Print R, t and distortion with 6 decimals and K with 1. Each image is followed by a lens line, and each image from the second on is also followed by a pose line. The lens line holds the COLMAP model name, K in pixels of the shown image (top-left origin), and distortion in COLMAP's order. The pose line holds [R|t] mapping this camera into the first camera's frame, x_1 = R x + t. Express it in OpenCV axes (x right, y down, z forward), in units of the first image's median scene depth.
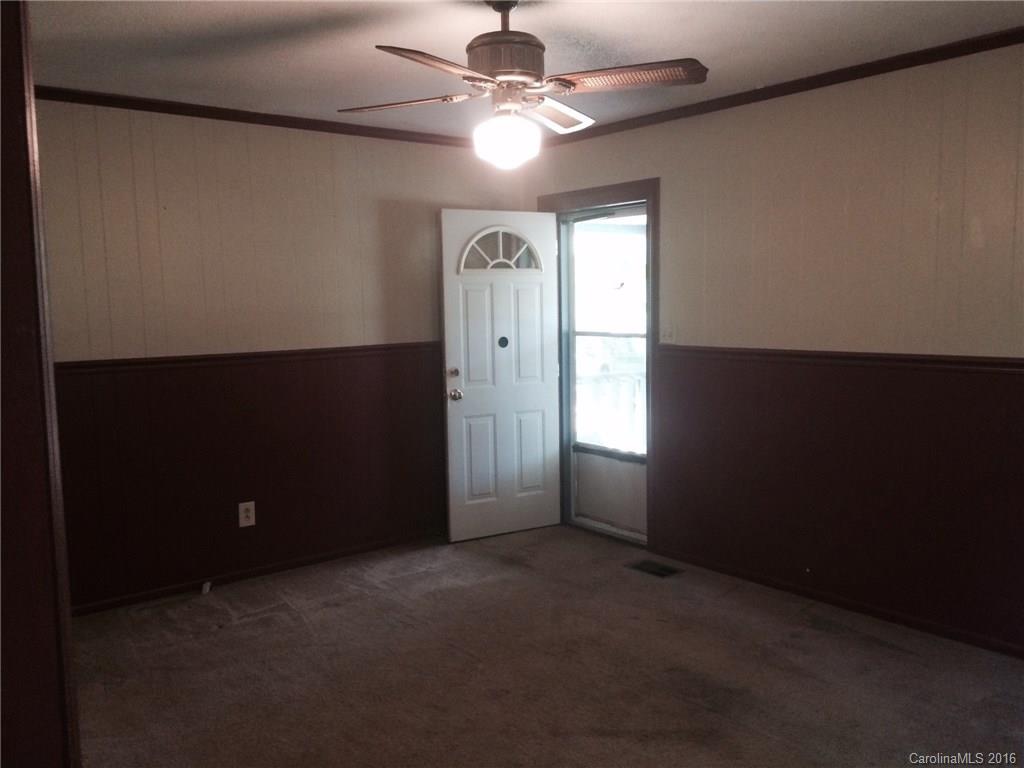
lens RADIAL K [[928.4, 0, 512.0], [0, 928.4, 384.0], [0, 0, 1]] dist [0.006358, 0.002071]
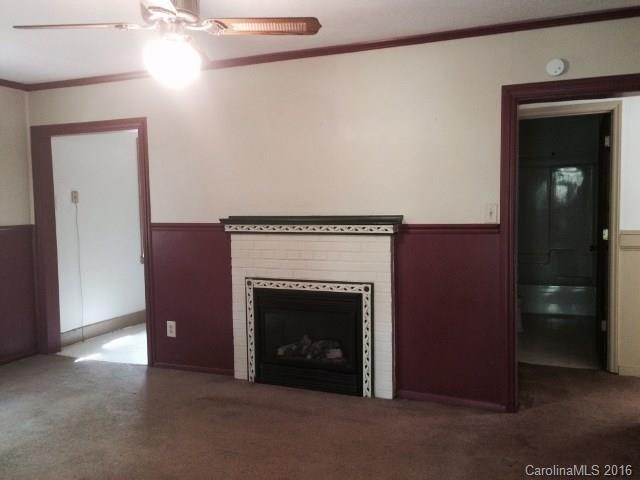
lens RADIAL K [[580.3, 0, 320.0], [0, 580.3, 240.0], [0, 0, 1]] dist [0.006358, 0.002071]
pose [[0.878819, -0.055451, 0.473922, -0.225508], [0.061004, 0.998131, 0.003664, -0.014307], [-0.473239, 0.025691, 0.880559, 0.217130]]
